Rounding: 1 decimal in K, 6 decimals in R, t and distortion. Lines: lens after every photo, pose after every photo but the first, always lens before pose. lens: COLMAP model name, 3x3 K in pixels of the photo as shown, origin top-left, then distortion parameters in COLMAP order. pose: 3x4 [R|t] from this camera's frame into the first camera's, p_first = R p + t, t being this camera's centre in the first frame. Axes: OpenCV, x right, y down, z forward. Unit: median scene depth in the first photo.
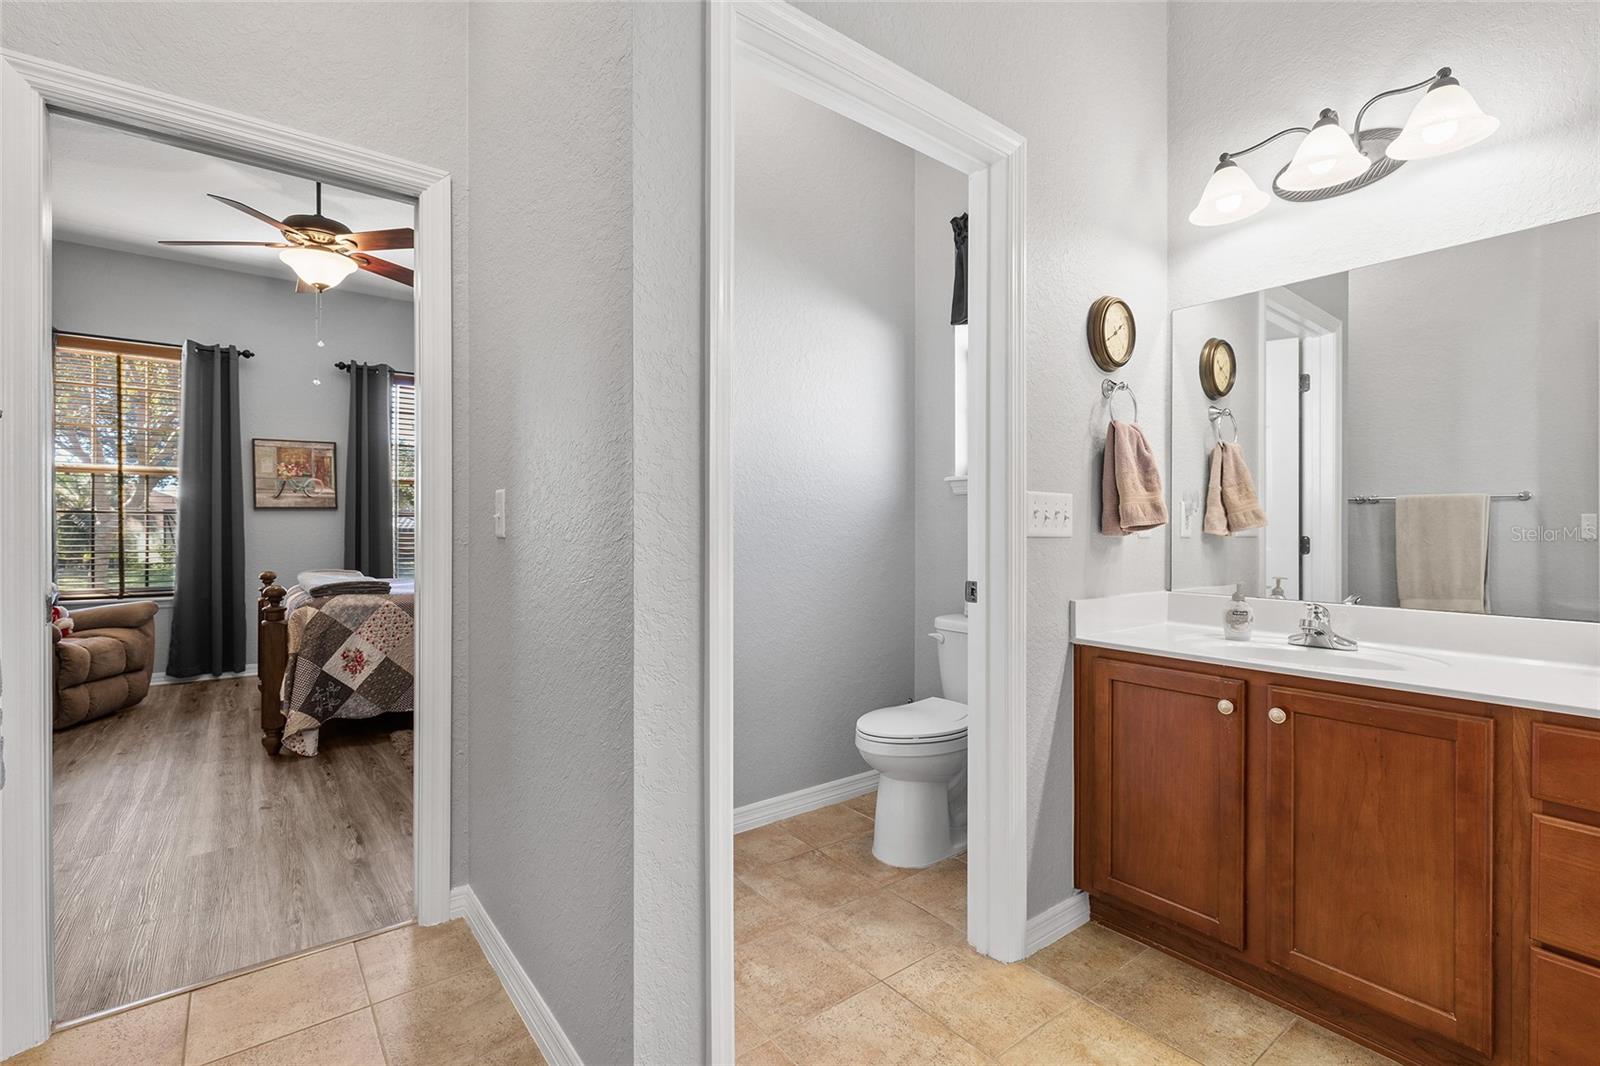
lens RADIAL K [[723.2, 0, 803.4], [0, 723.2, 534.0], [0, 0, 1]] dist [0.007973, -0.000539]
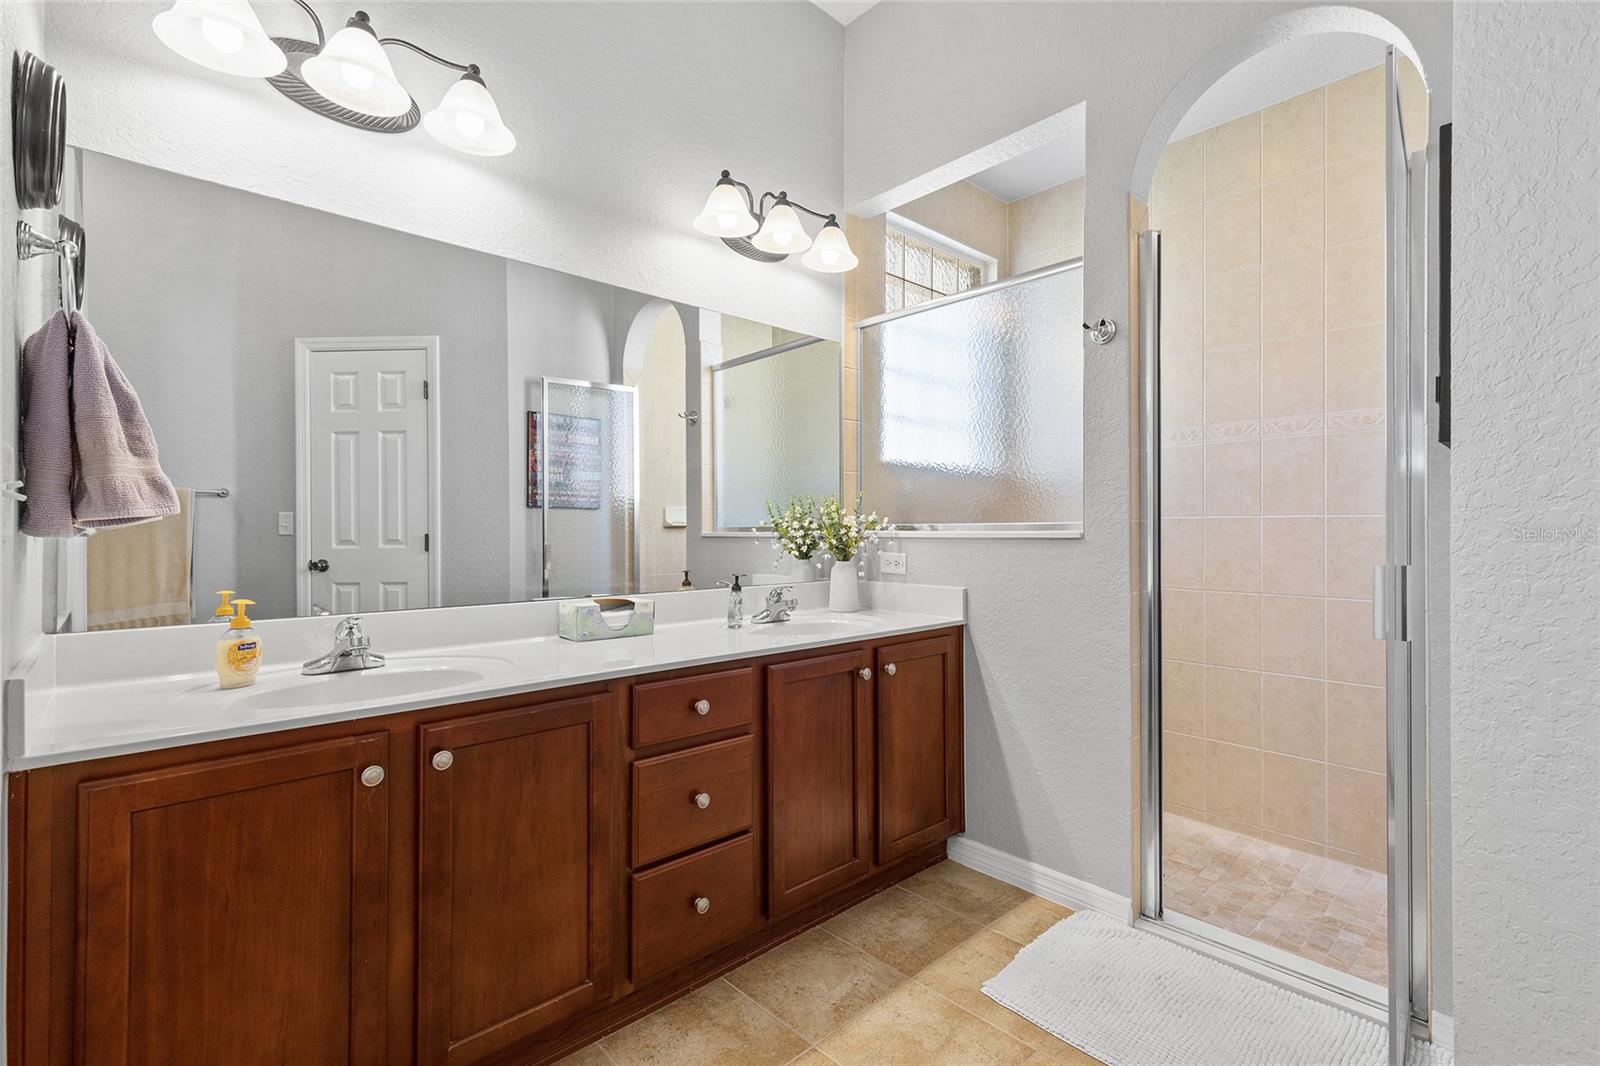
lens RADIAL K [[723.2, 0, 801.3], [0, 723.2, 530.2], [0, 0, 1]] dist [0.007973, -0.000539]
pose [[-0.097918, -0.003179, 0.995189, -0.140158], [0.006290, 0.999973, 0.003814, -0.000037], [-0.995175, 0.006634, -0.097895, 0.575482]]
